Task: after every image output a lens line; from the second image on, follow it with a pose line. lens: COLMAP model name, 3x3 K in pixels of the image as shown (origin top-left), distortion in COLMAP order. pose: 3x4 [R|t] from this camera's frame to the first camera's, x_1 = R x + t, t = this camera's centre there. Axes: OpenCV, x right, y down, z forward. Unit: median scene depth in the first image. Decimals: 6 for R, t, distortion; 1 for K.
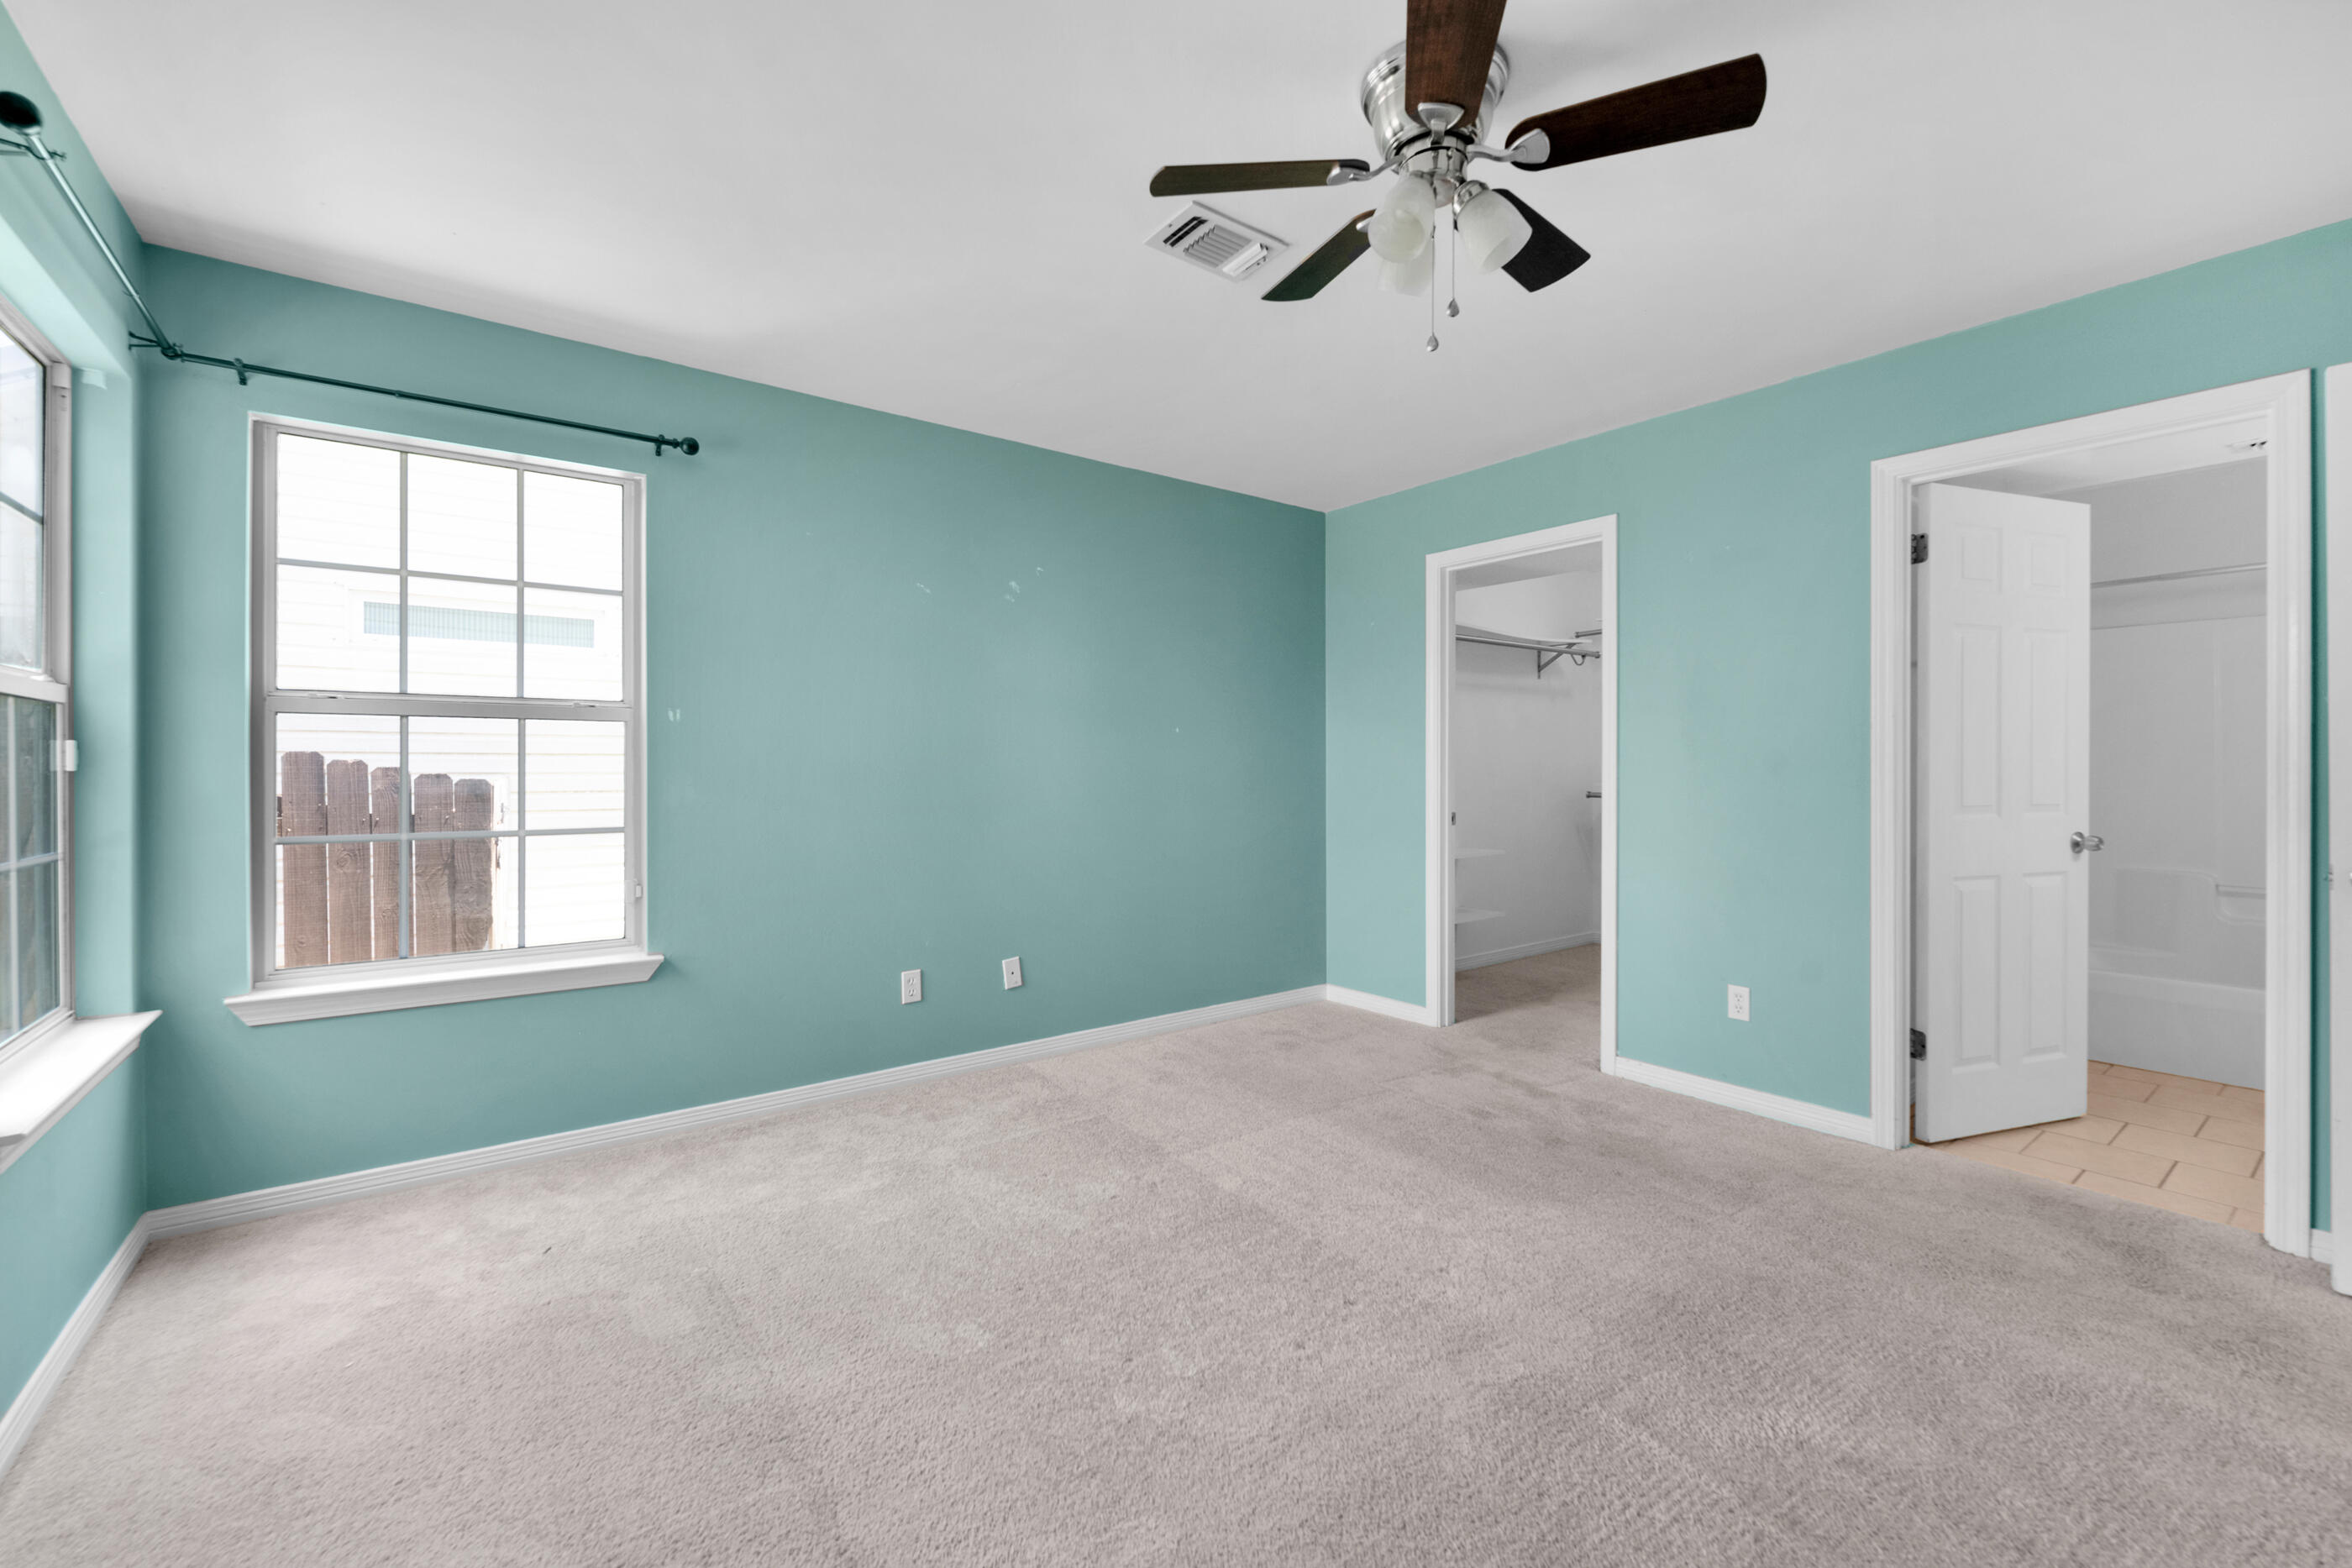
lens RADIAL K [[1020.6, 0, 1136.9], [0, 1020.6, 784.0], [0, 0, 1]] dist [0.007656, -0.006900]
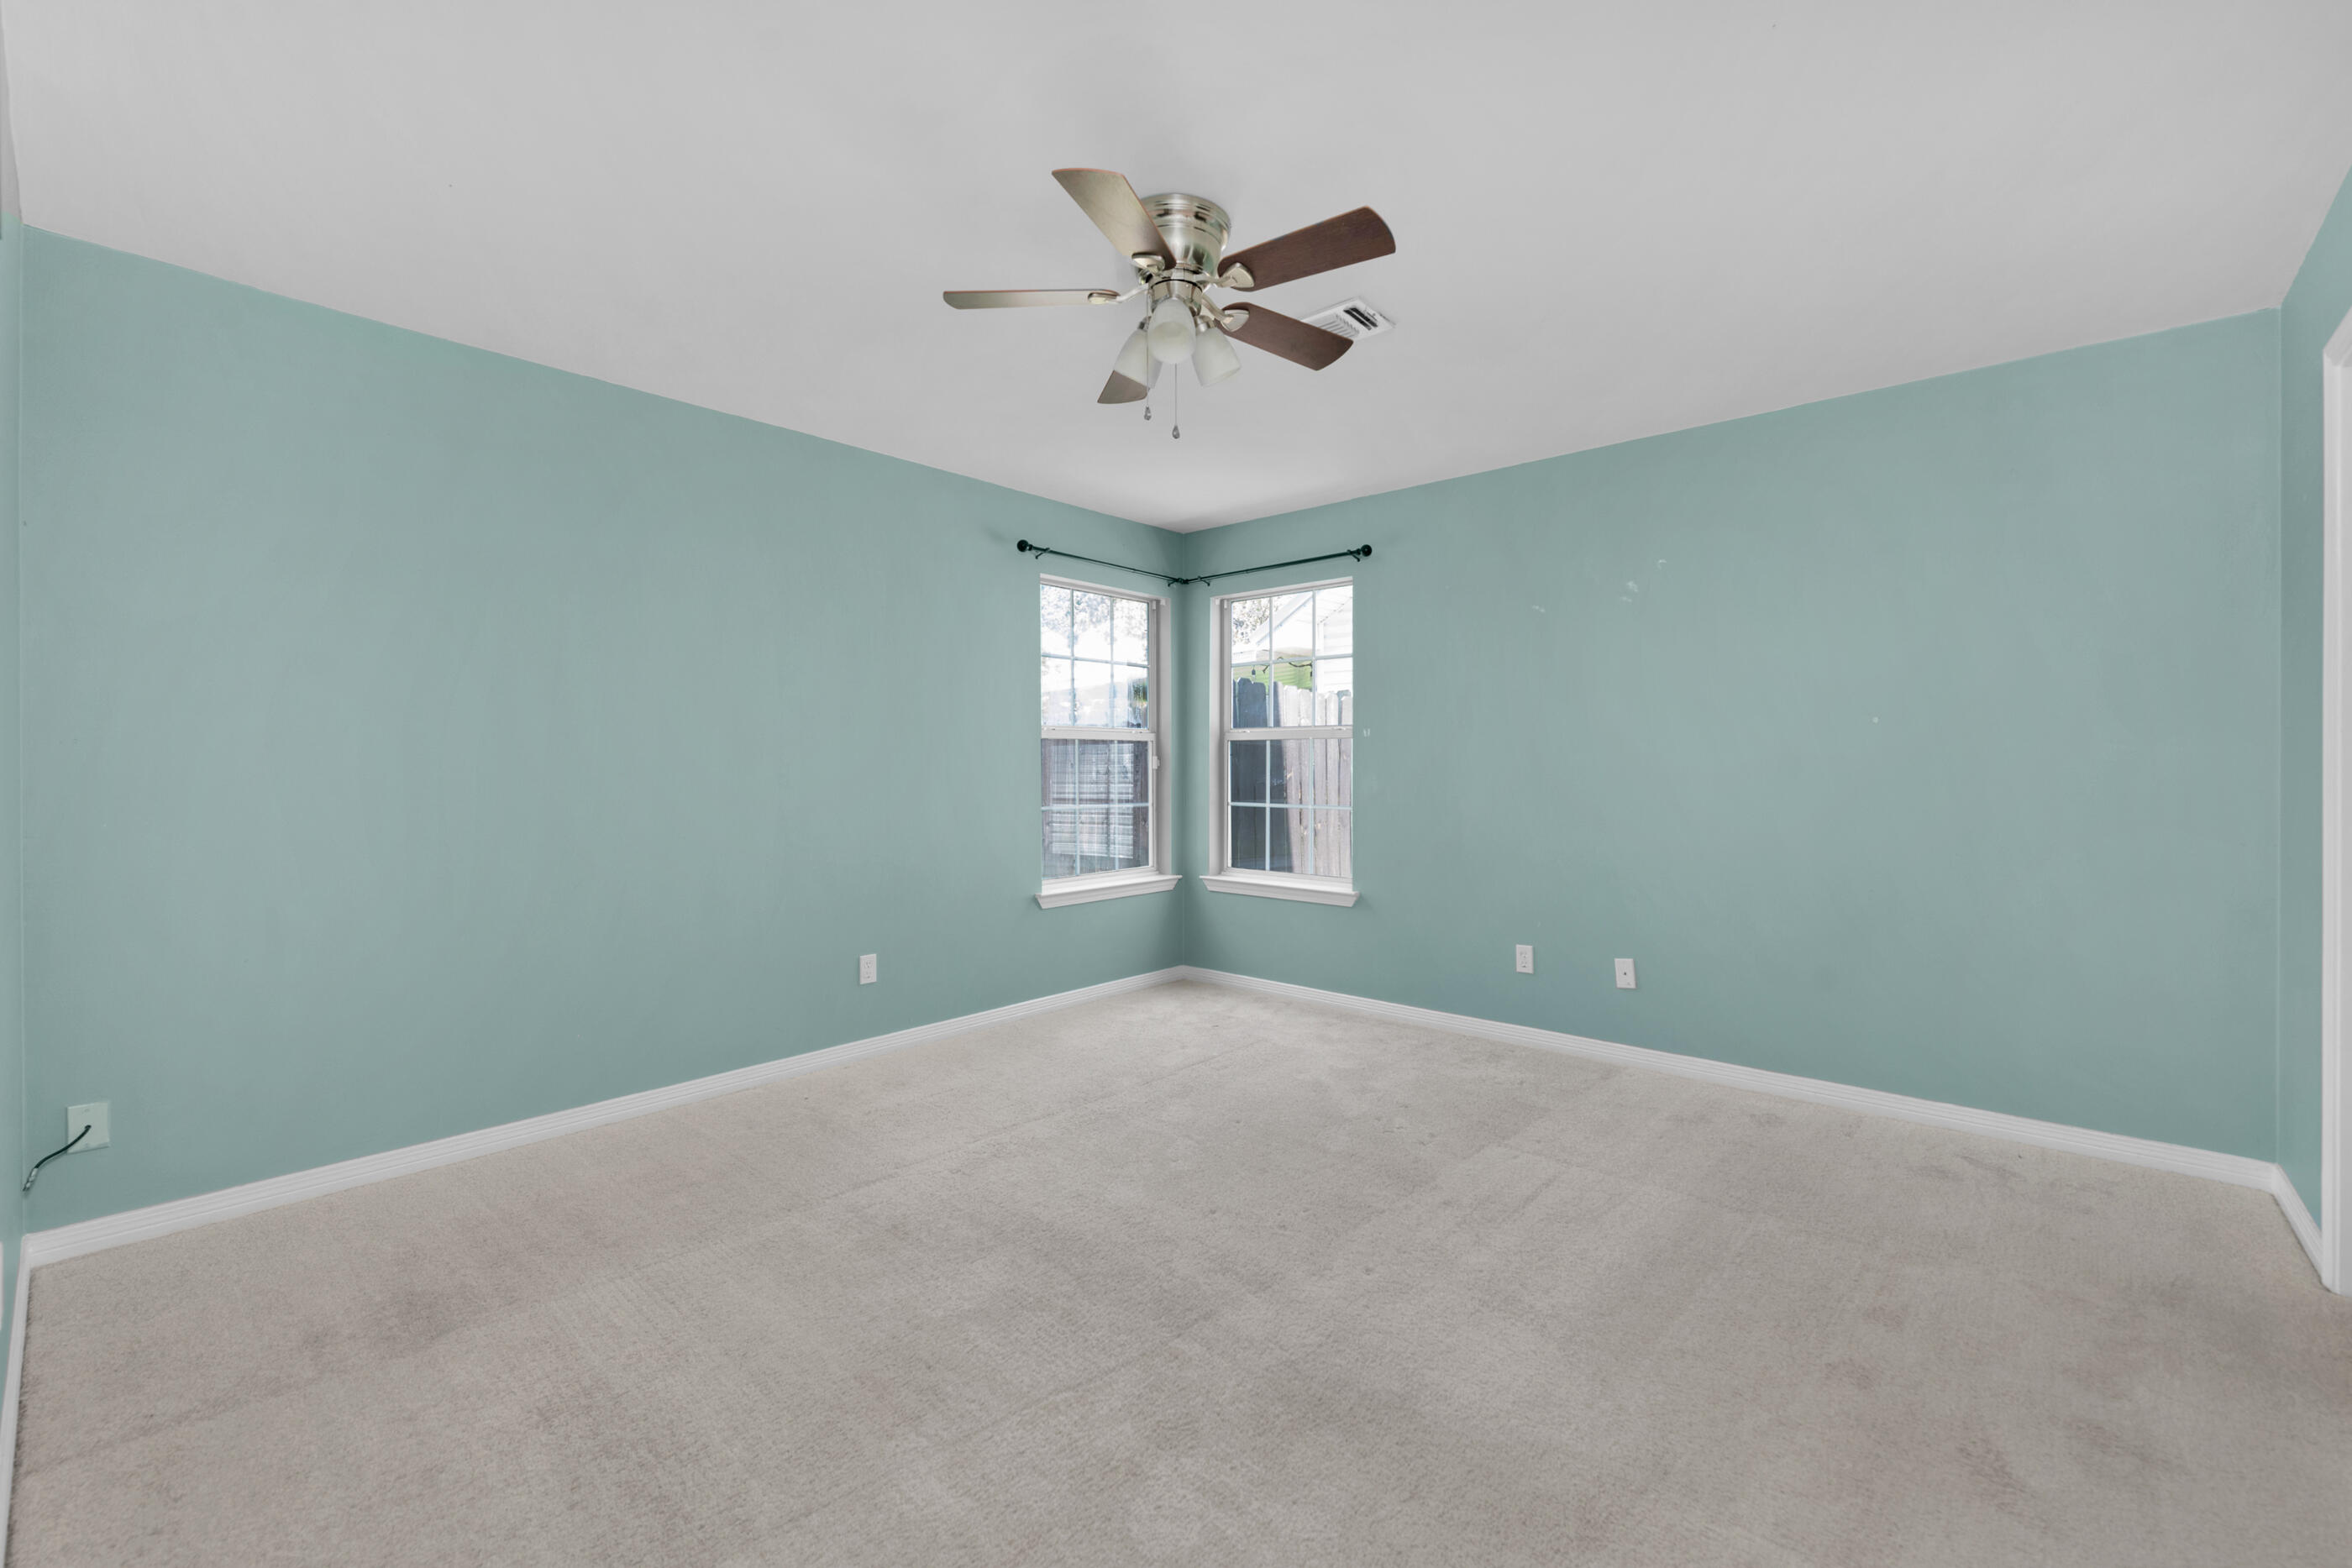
lens RADIAL K [[1020.6, 0, 1136.9], [0, 1020.6, 784.0], [0, 0, 1]] dist [0.007656, -0.006900]
pose [[0.124606, 0.028098, -0.991808, 1.013634], [-0.003505, 0.999605, 0.027878, -0.034399], [0.992200, 0.000002, 0.124656, 0.498369]]
